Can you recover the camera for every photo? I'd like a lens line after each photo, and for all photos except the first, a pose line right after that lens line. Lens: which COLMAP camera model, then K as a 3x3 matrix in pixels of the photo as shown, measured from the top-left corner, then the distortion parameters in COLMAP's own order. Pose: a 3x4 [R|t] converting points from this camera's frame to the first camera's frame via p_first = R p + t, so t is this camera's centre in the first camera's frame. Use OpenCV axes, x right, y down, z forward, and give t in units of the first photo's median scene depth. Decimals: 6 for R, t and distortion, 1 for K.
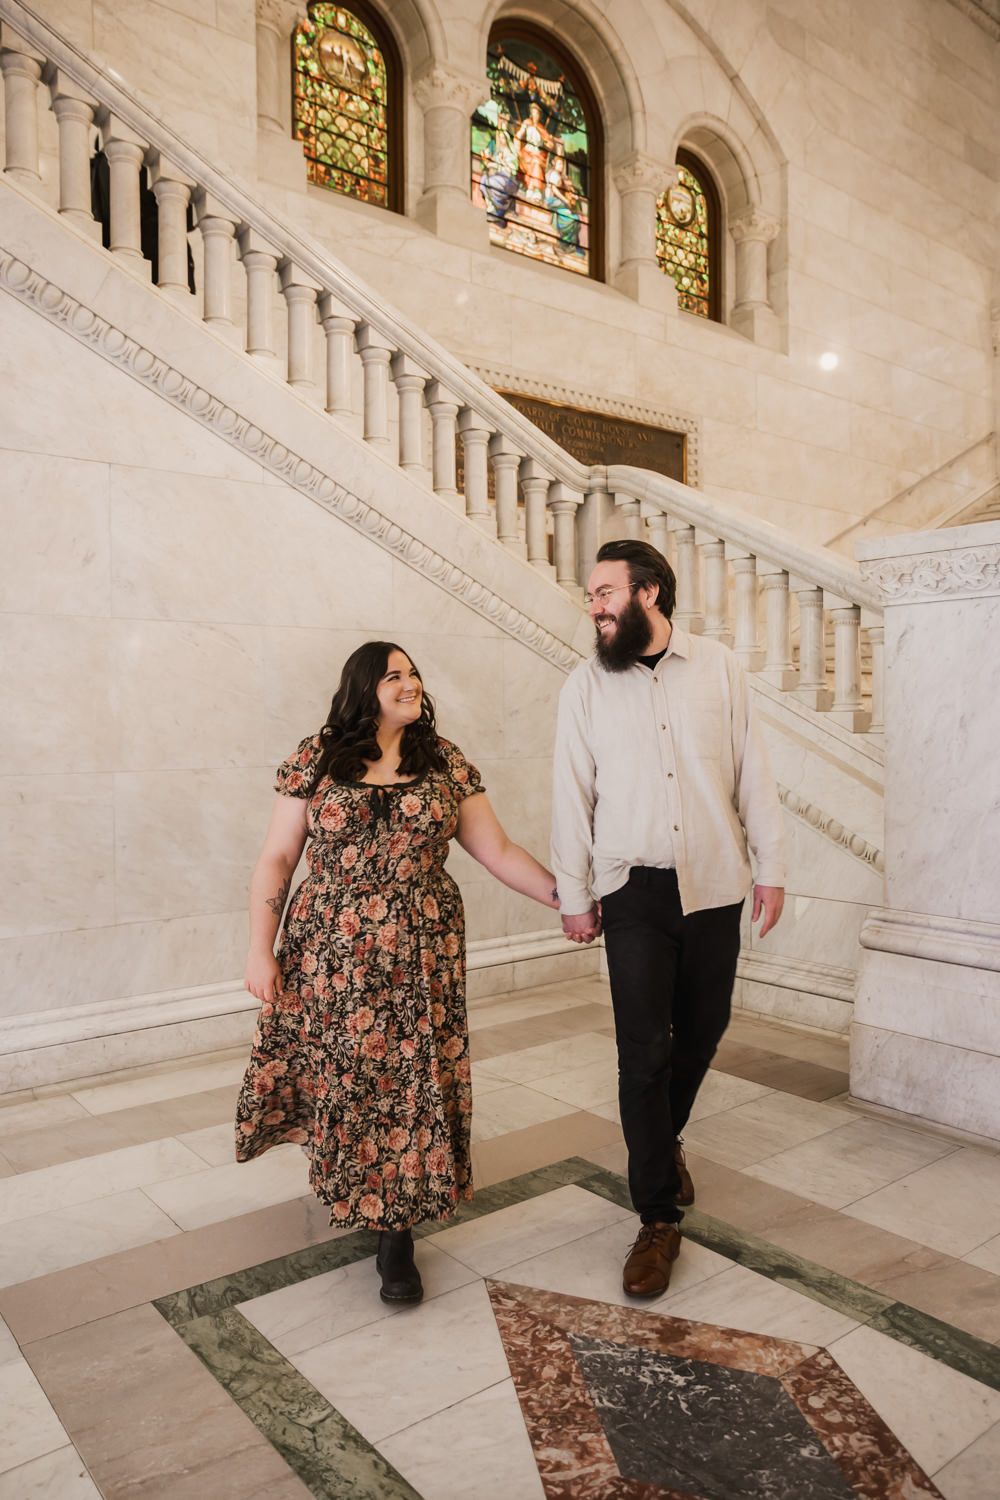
lens RADIAL K [[1092.5, 0, 500.0], [0, 1092.5, 750.0], [0, 0, 1]] dist [0.037988, 0.002618]
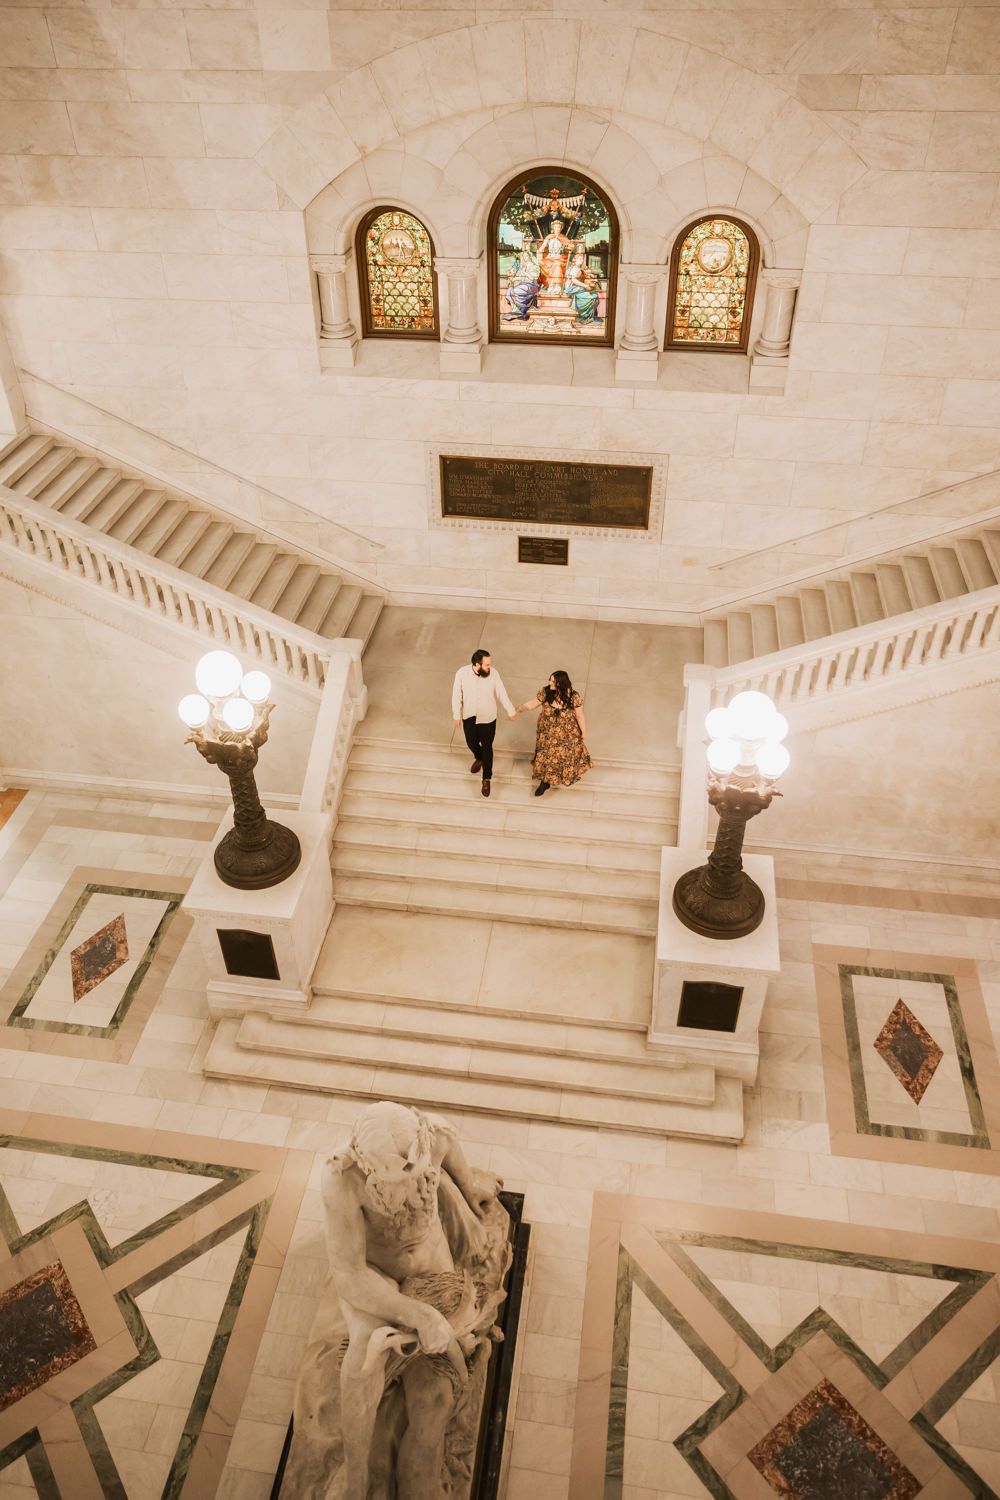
lens RADIAL K [[1079.4, 0, 500.0], [0, 1079.4, 750.0], [0, 0, 1]] dist [-0.000790, -0.000906]
pose [[0.682329, 0.462503, -0.566144, 1.016228], [-0.003268, 0.776352, 0.630291, -0.906553], [0.731038, -0.428215, 0.531239, -0.015940]]
